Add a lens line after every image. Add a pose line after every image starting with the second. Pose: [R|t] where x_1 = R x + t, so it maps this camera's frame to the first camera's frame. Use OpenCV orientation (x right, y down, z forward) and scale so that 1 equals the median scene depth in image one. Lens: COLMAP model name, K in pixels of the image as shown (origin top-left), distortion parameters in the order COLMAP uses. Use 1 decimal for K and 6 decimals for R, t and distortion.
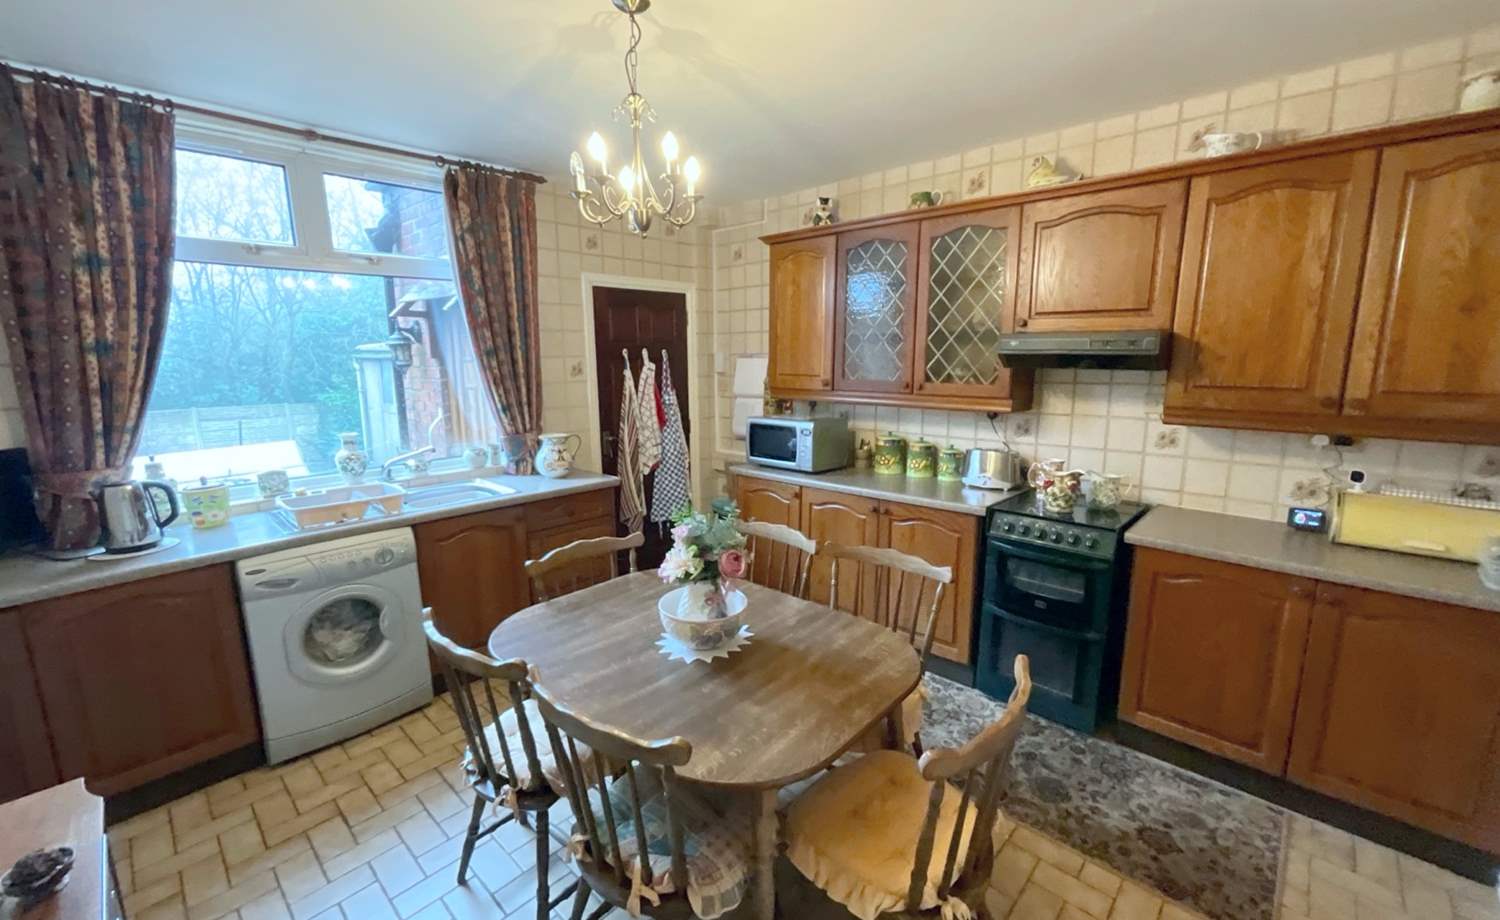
lens RADIAL K [[608.0, 0, 749.5], [0, 608.0, 459.1], [0, 0, 1]] dist [-0.001602, 0.000542]
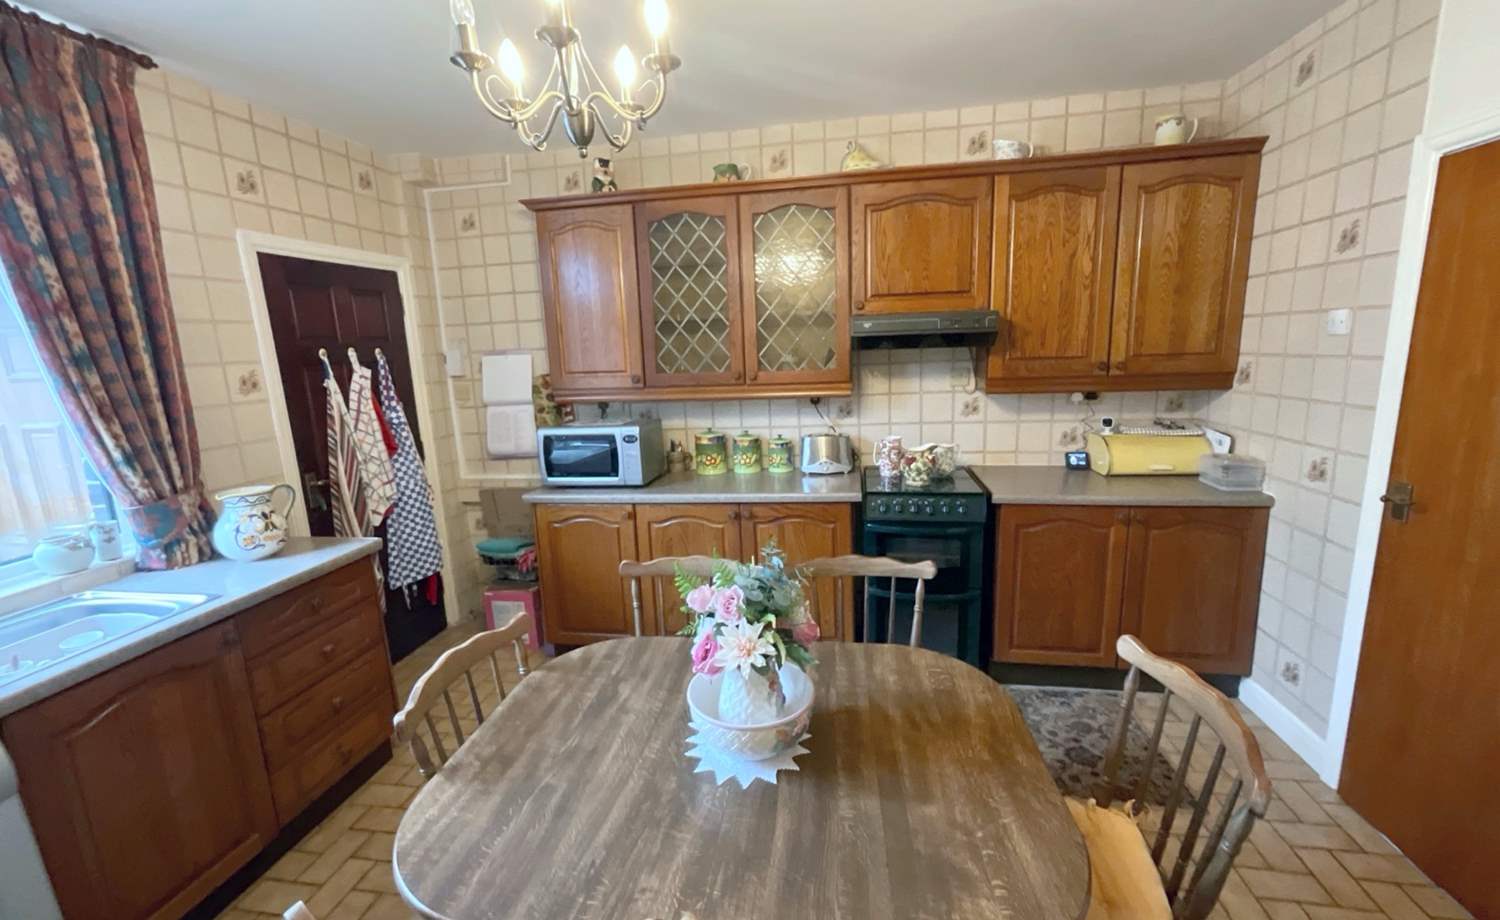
lens RADIAL K [[608.0, 0, 749.5], [0, 608.0, 459.1], [0, 0, 1]] dist [-0.001602, 0.000542]
pose [[0.832540, -0.132035, 0.538000, -0.233835], [0.130019, 0.990625, 0.041917, -0.031958], [-0.538491, 0.035053, 0.841902, 0.219287]]
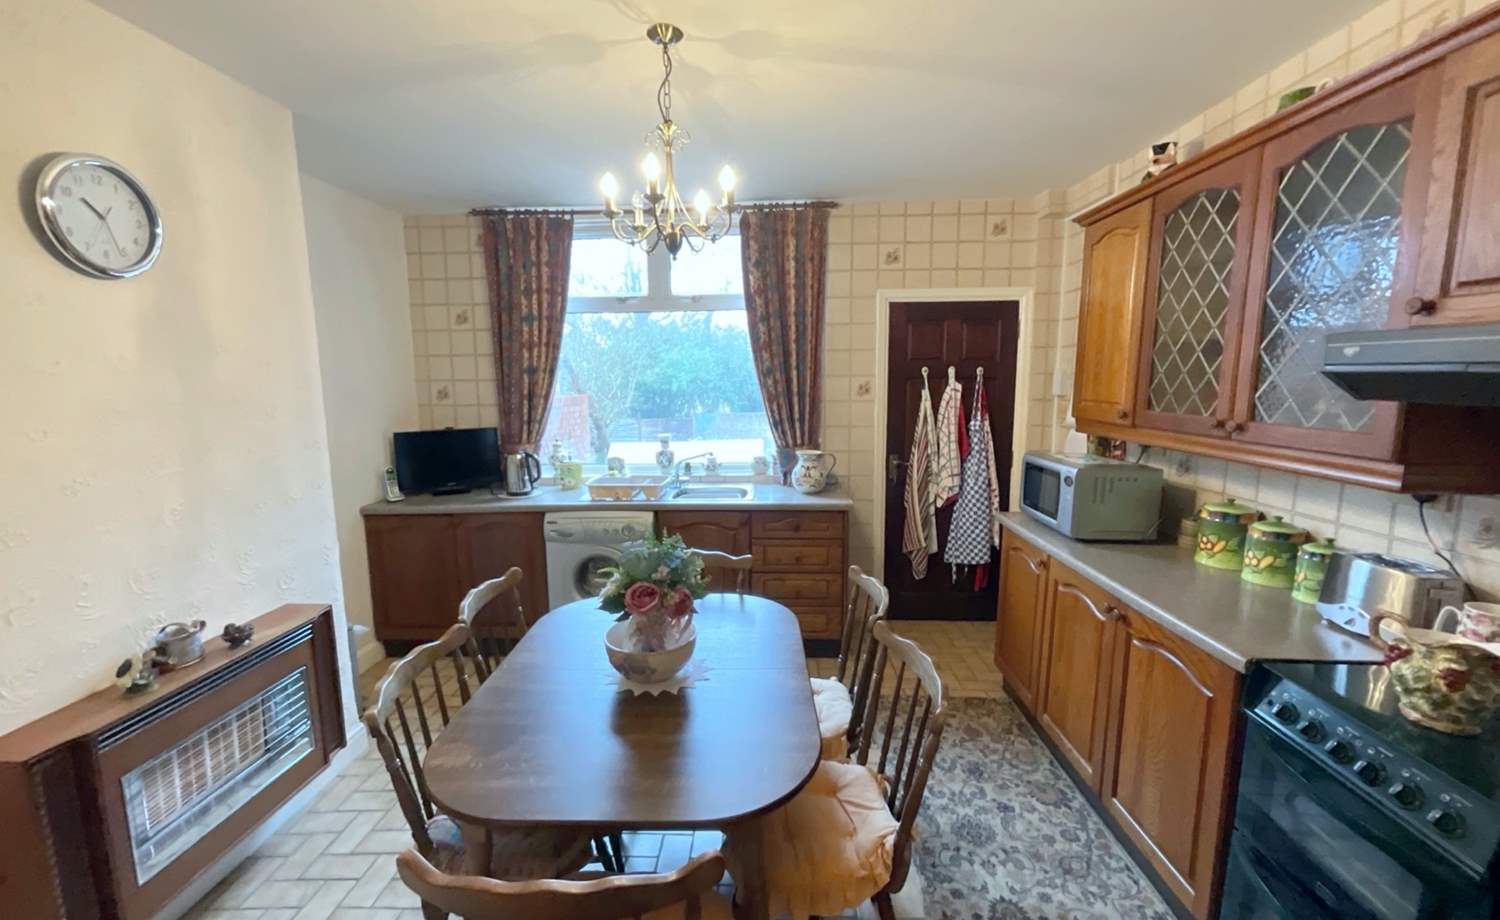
lens RADIAL K [[608.0, 0, 749.5], [0, 608.0, 459.1], [0, 0, 1]] dist [-0.001602, 0.000542]
pose [[0.659674, 0.104109, -0.744306, 0.394054], [-0.125157, 0.991748, 0.027794, -0.044935], [0.741057, 0.074820, 0.667261, 0.251661]]
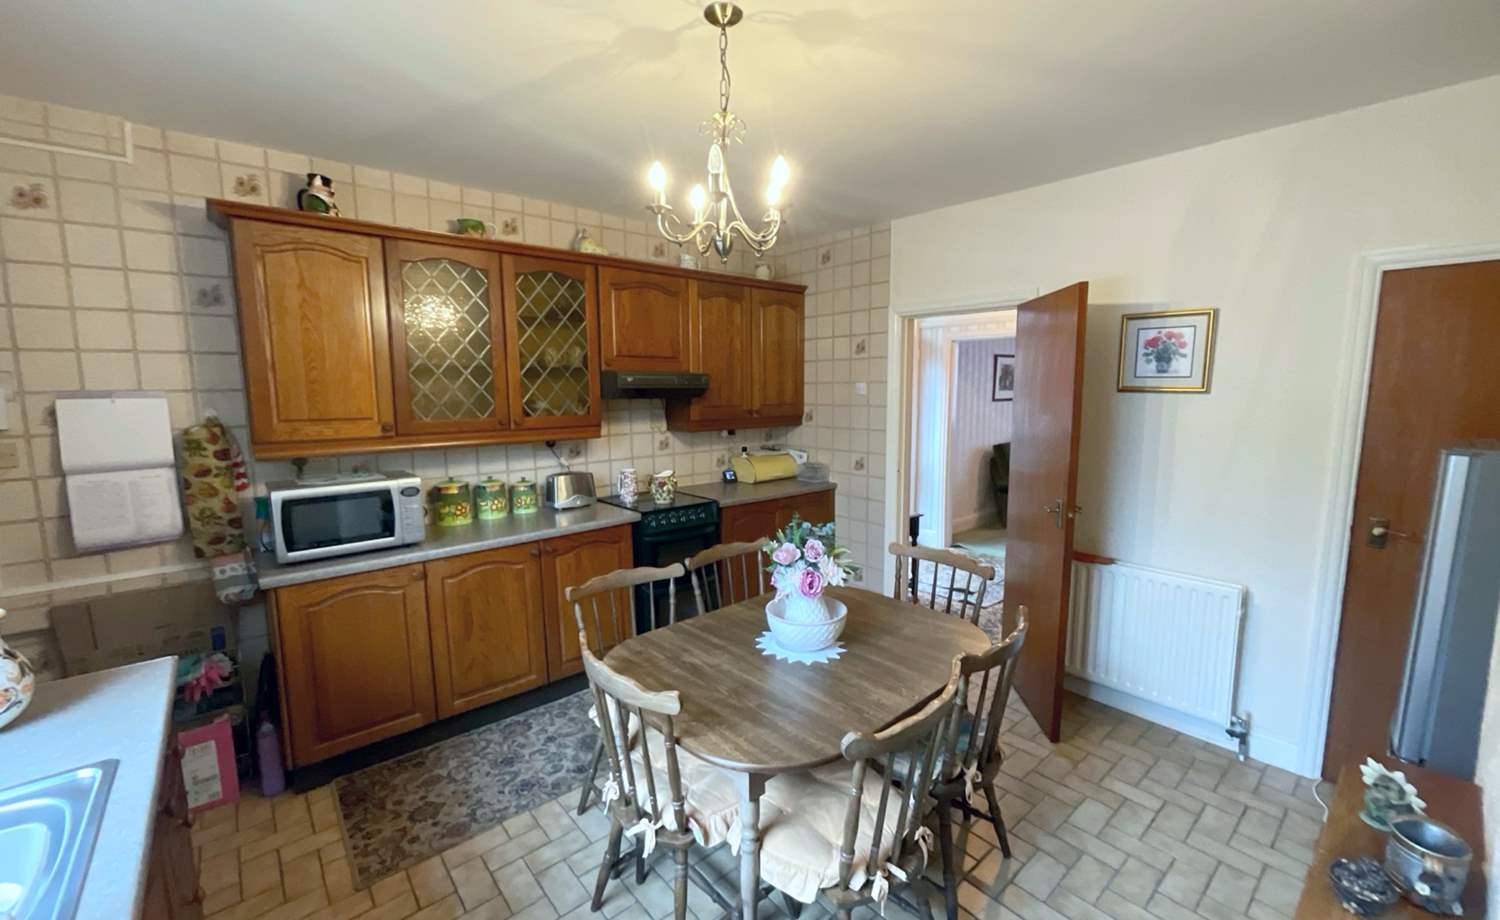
lens RADIAL K [[607.0, 0, 752.0], [0, 607.0, 458.7], [0, 0, 1]] dist [-0.001816, -0.000102]
pose [[0.099233, -0.117467, 0.988106, -0.636202], [0.175858, 0.979447, 0.098777, -0.088250], [-0.979401, 0.163964, 0.117851, 0.510210]]
